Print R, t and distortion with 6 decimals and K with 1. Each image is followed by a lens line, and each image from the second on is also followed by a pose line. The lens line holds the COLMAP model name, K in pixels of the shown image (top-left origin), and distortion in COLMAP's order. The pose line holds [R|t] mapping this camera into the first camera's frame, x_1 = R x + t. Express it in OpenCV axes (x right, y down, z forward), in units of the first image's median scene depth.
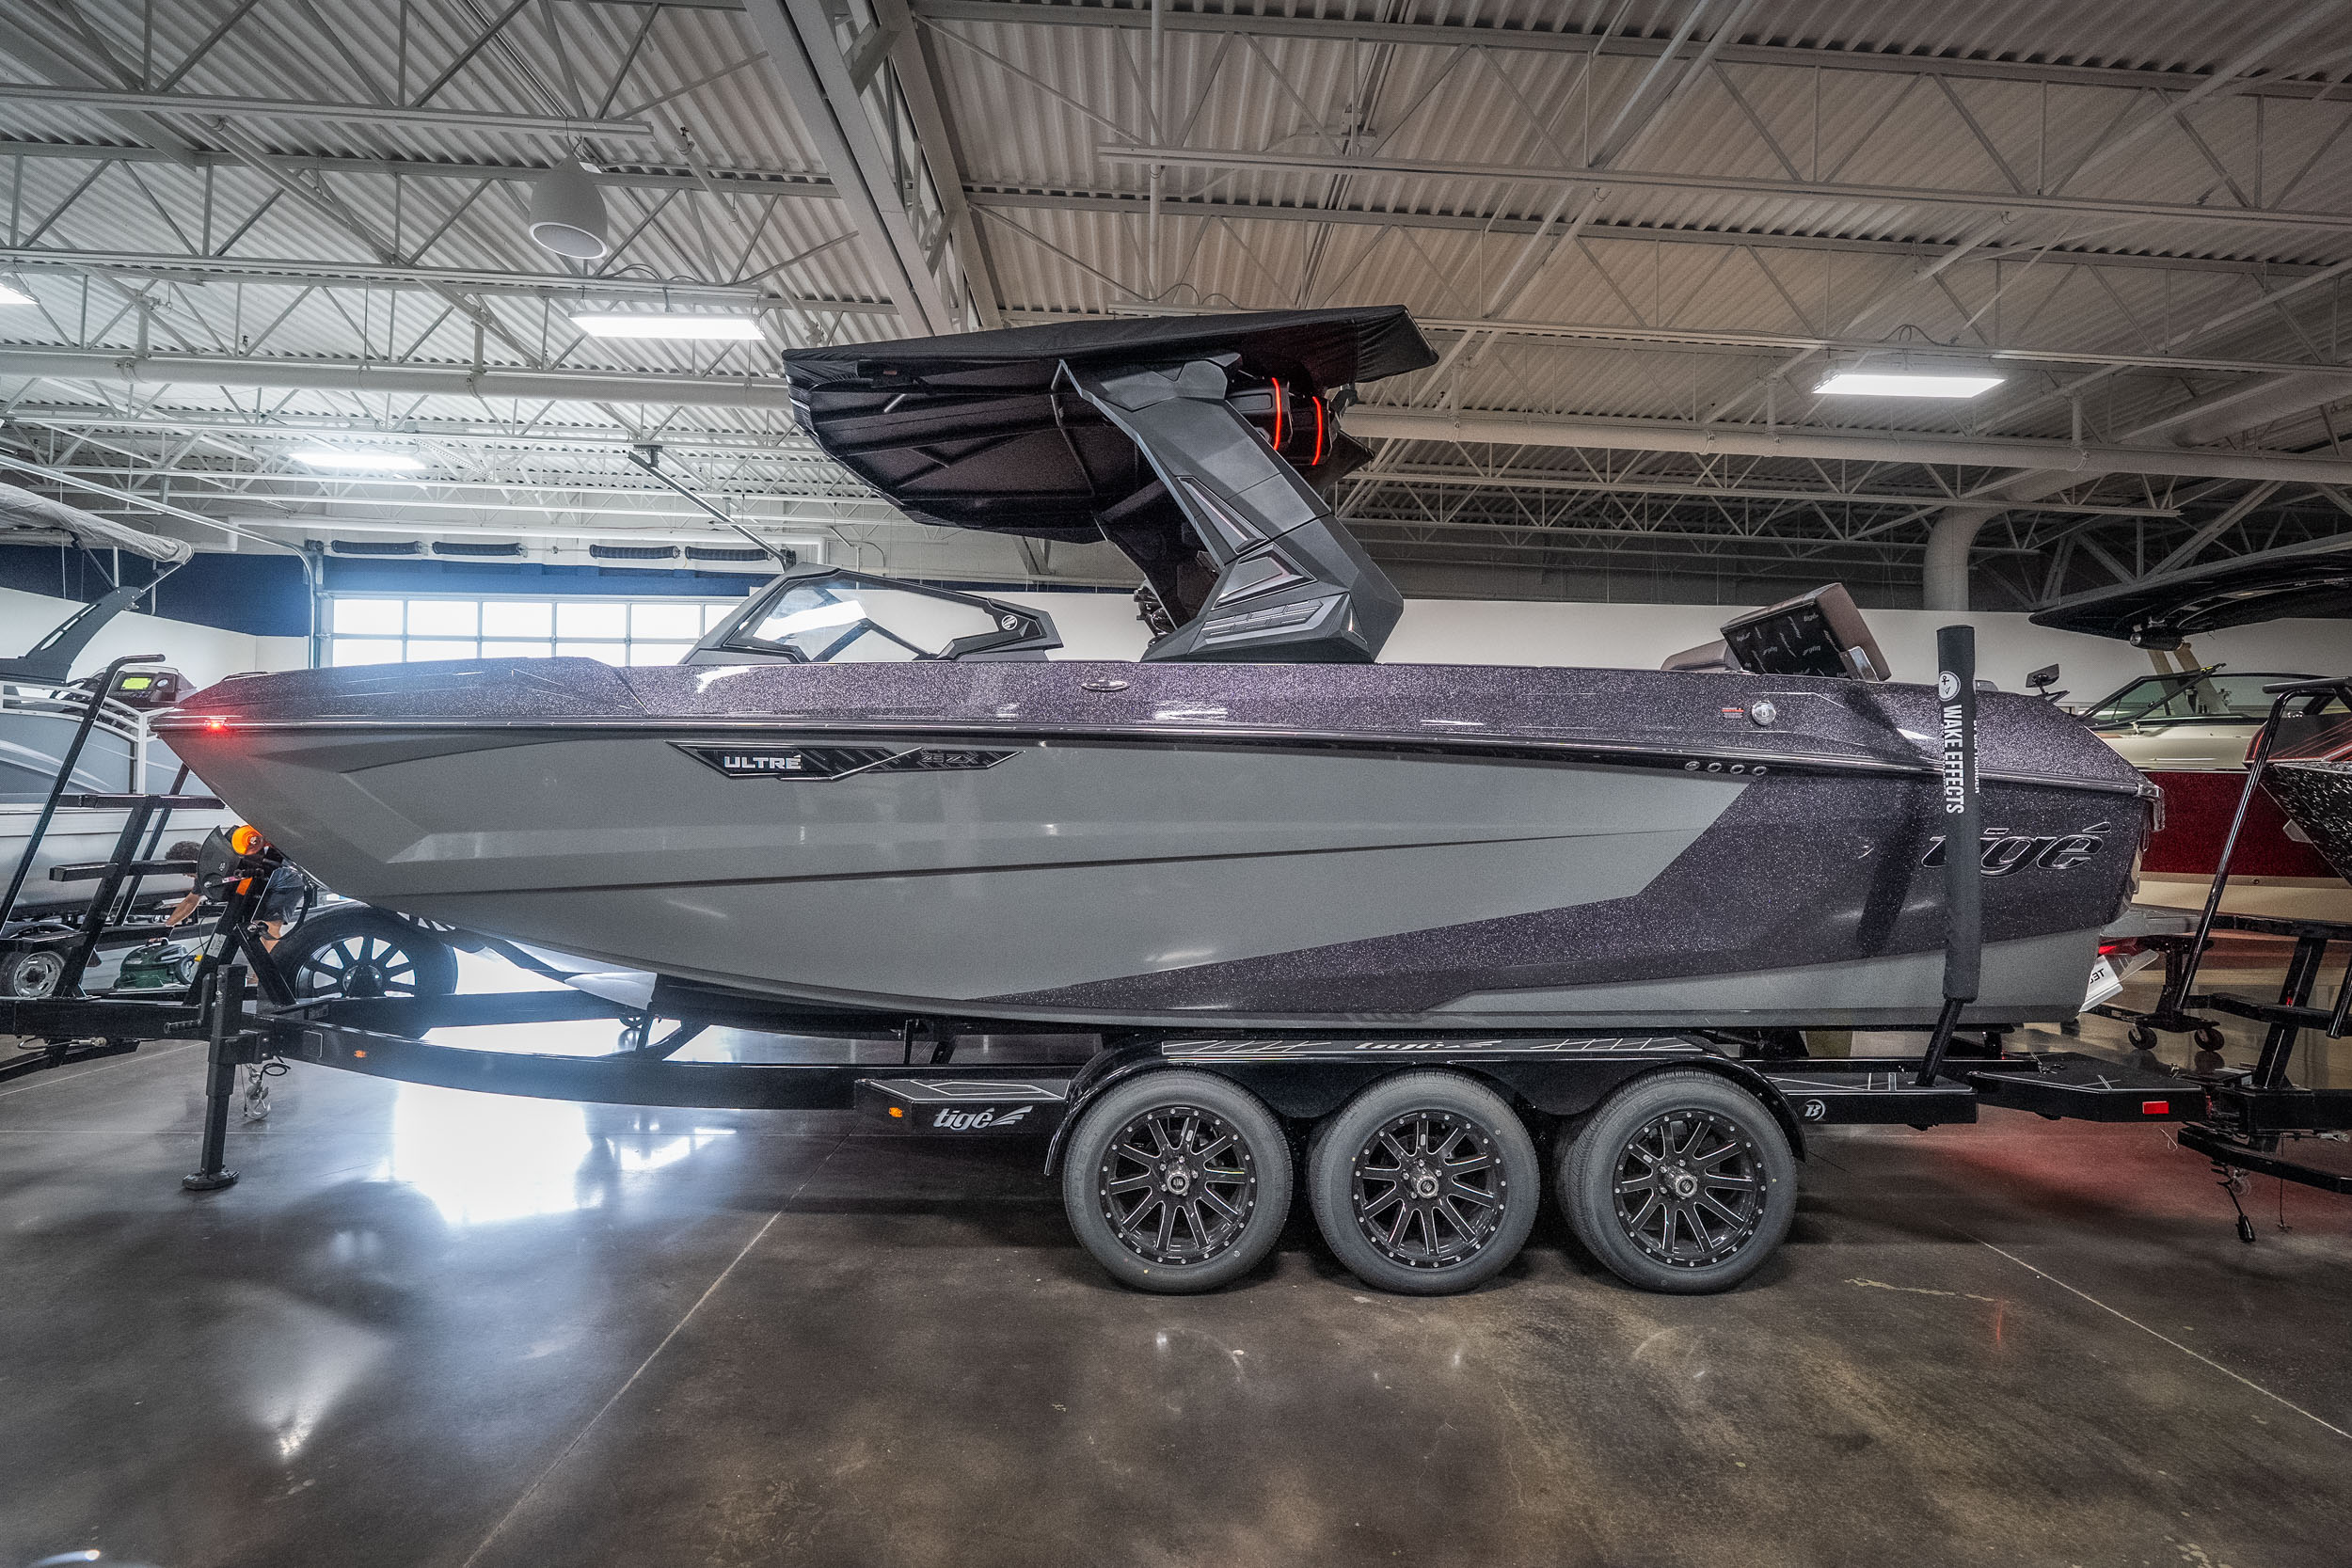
lens RADIAL K [[1026.0, 0, 1176.0], [0, 1026.0, 784.0], [0, 0, 1]] dist [-0.001773, -0.000172]
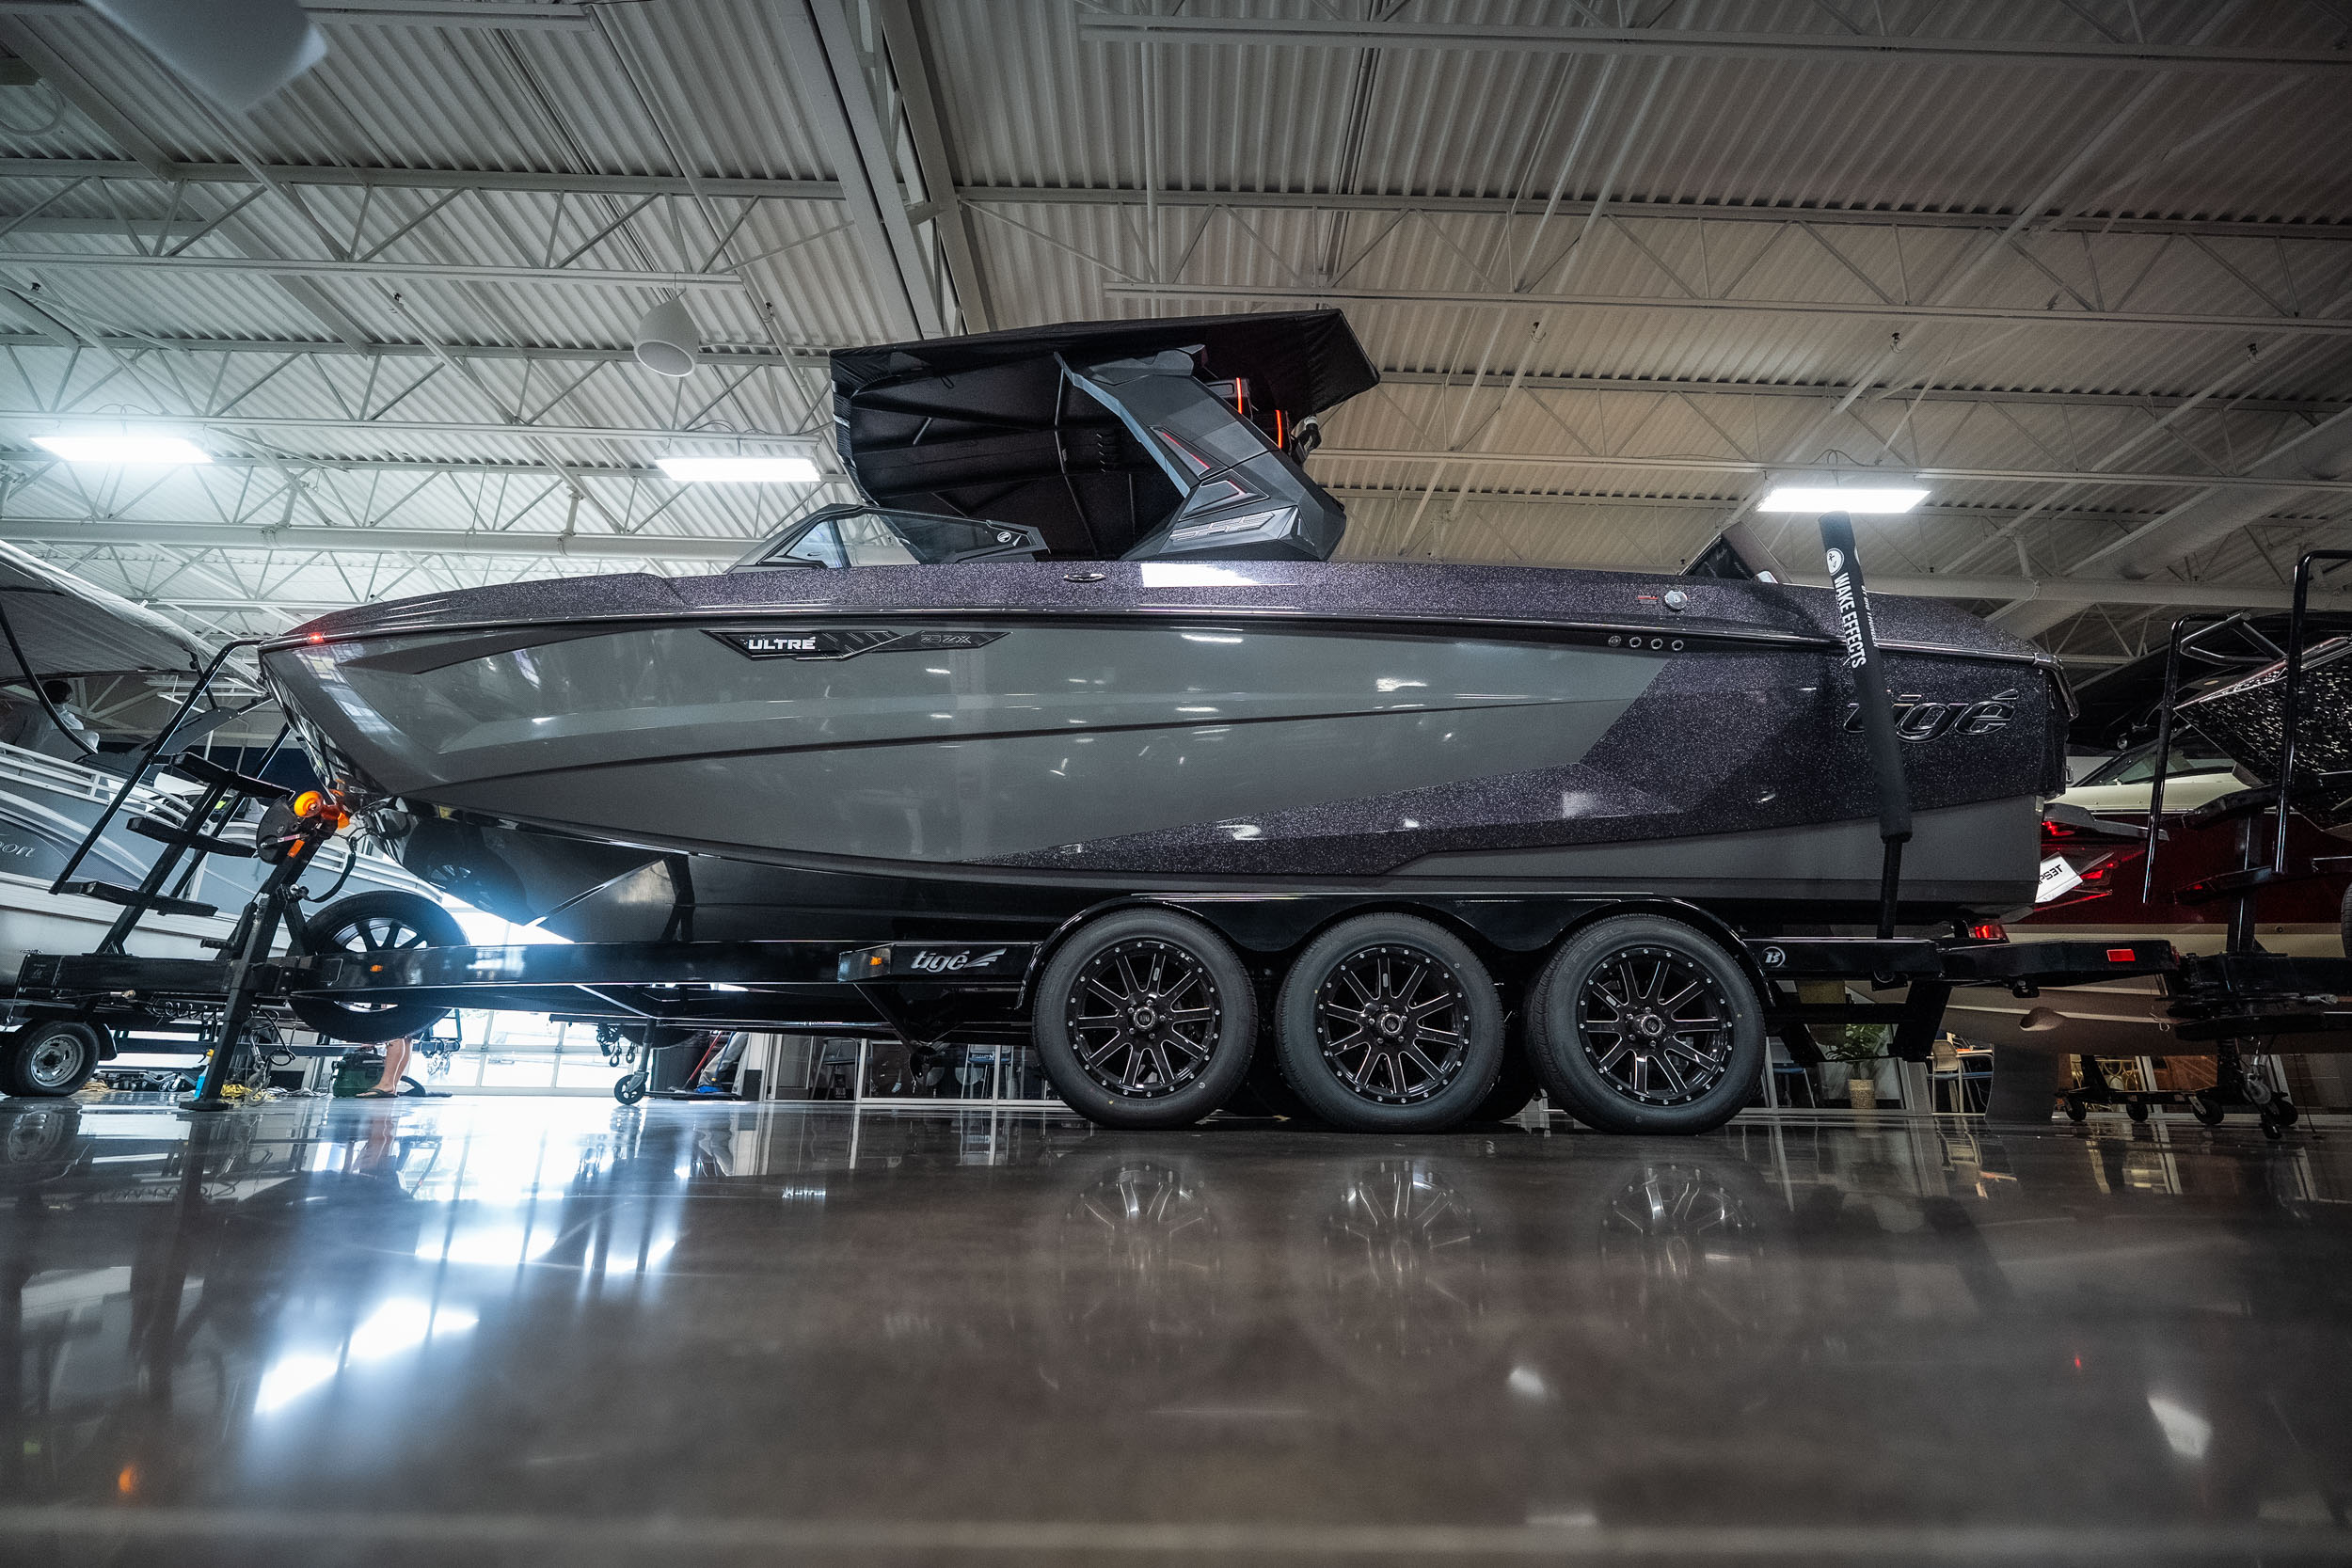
lens RADIAL K [[1045.8, 0, 1174.4], [0, 1045.8, 785.4], [0, 0, 1]] dist [-0.004220, 0.000871]
pose [[0.999437, -0.008739, -0.032391, 0.063746], [0.000089, 0.966163, -0.257933, 0.409391], [0.033549, 0.257785, 0.965620, -0.058054]]
